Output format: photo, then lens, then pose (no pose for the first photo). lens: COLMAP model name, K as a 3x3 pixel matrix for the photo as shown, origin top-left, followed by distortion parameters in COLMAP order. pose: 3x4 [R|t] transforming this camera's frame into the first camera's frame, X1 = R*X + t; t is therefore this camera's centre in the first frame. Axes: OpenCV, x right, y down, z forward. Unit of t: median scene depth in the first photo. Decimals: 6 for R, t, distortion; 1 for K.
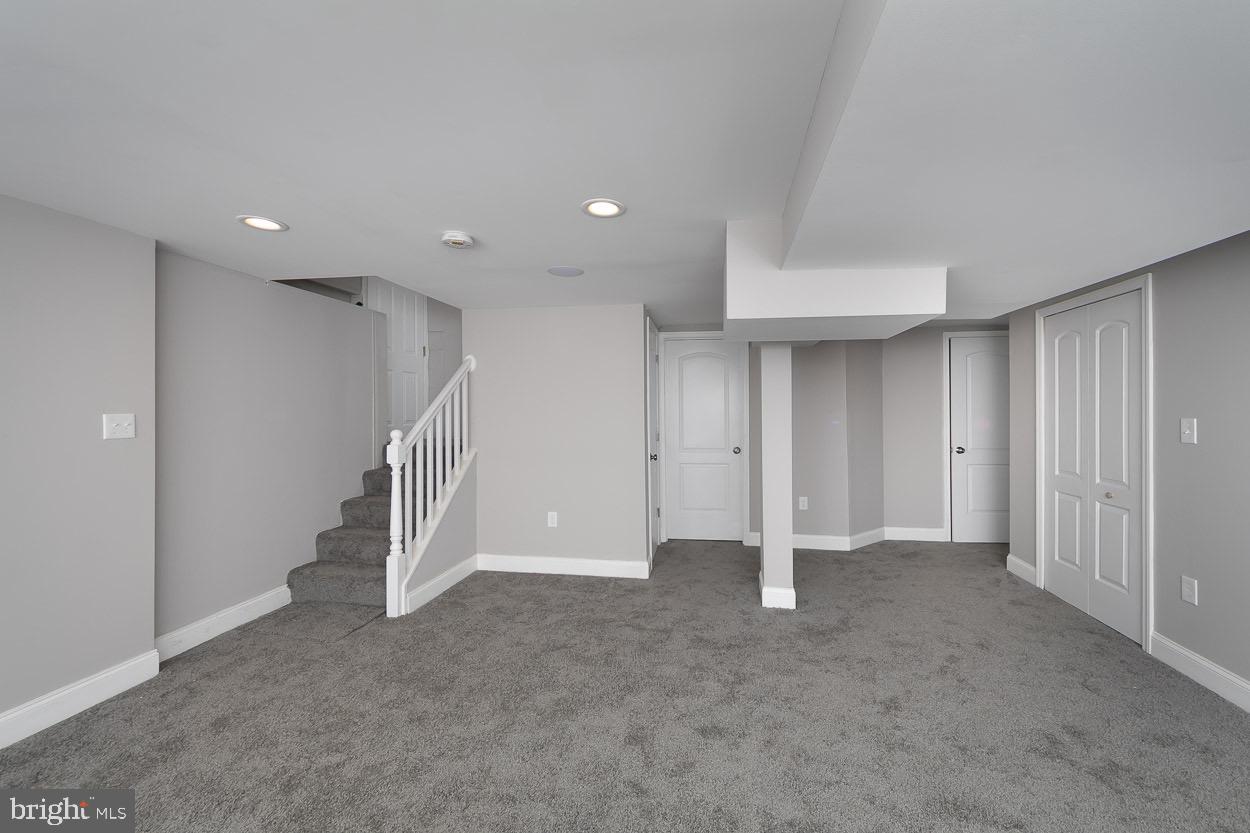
lens RADIAL K [[471.9, 0, 629.8], [0, 471.9, 412.2], [0, 0, 1]] dist [-0.000249, -0.000067]
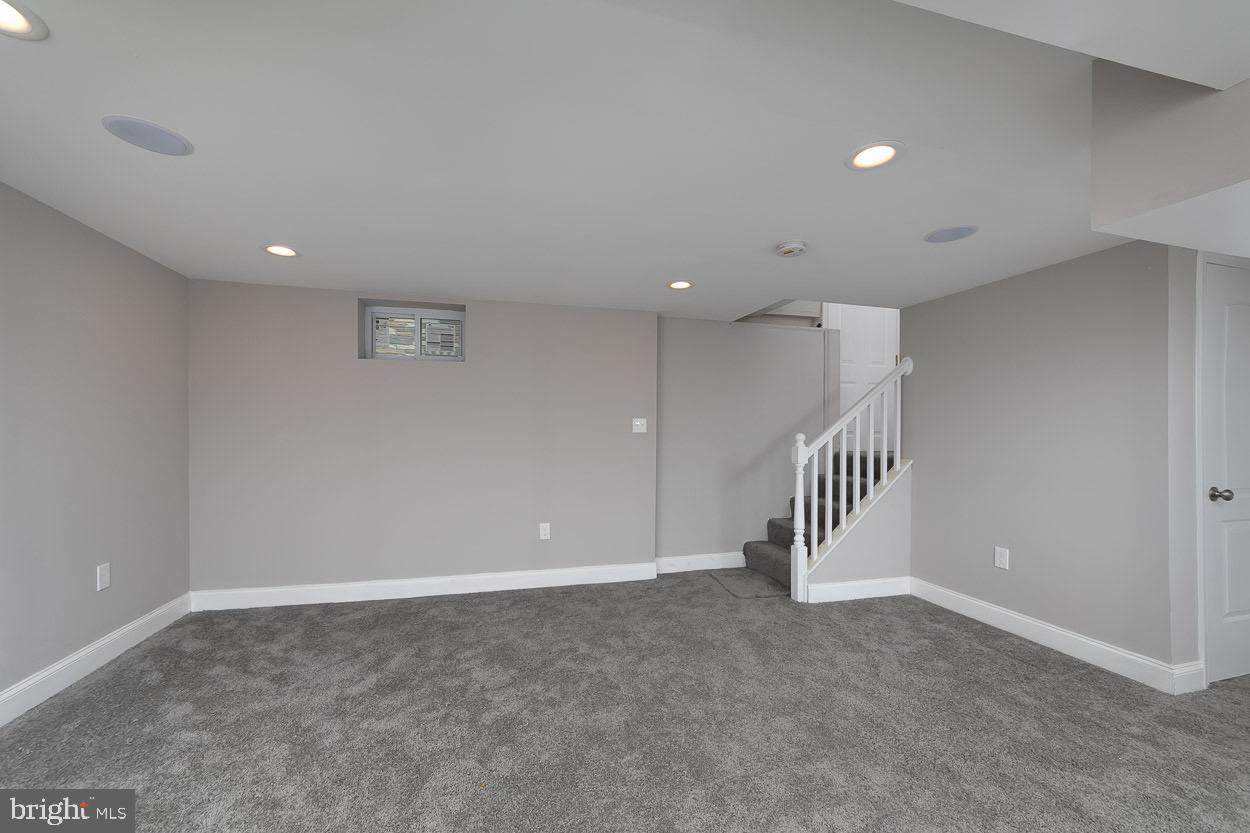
lens RADIAL K [[471.9, 0, 625.4], [0, 471.9, 422.9], [0, 0, 1]] dist [-0.000249, -0.000067]
pose [[0.432564, -0.012210, -0.901521, 0.313732], [-0.009786, 0.999786, -0.018237, 0.035579], [0.901550, 0.016710, 0.432351, 0.141220]]
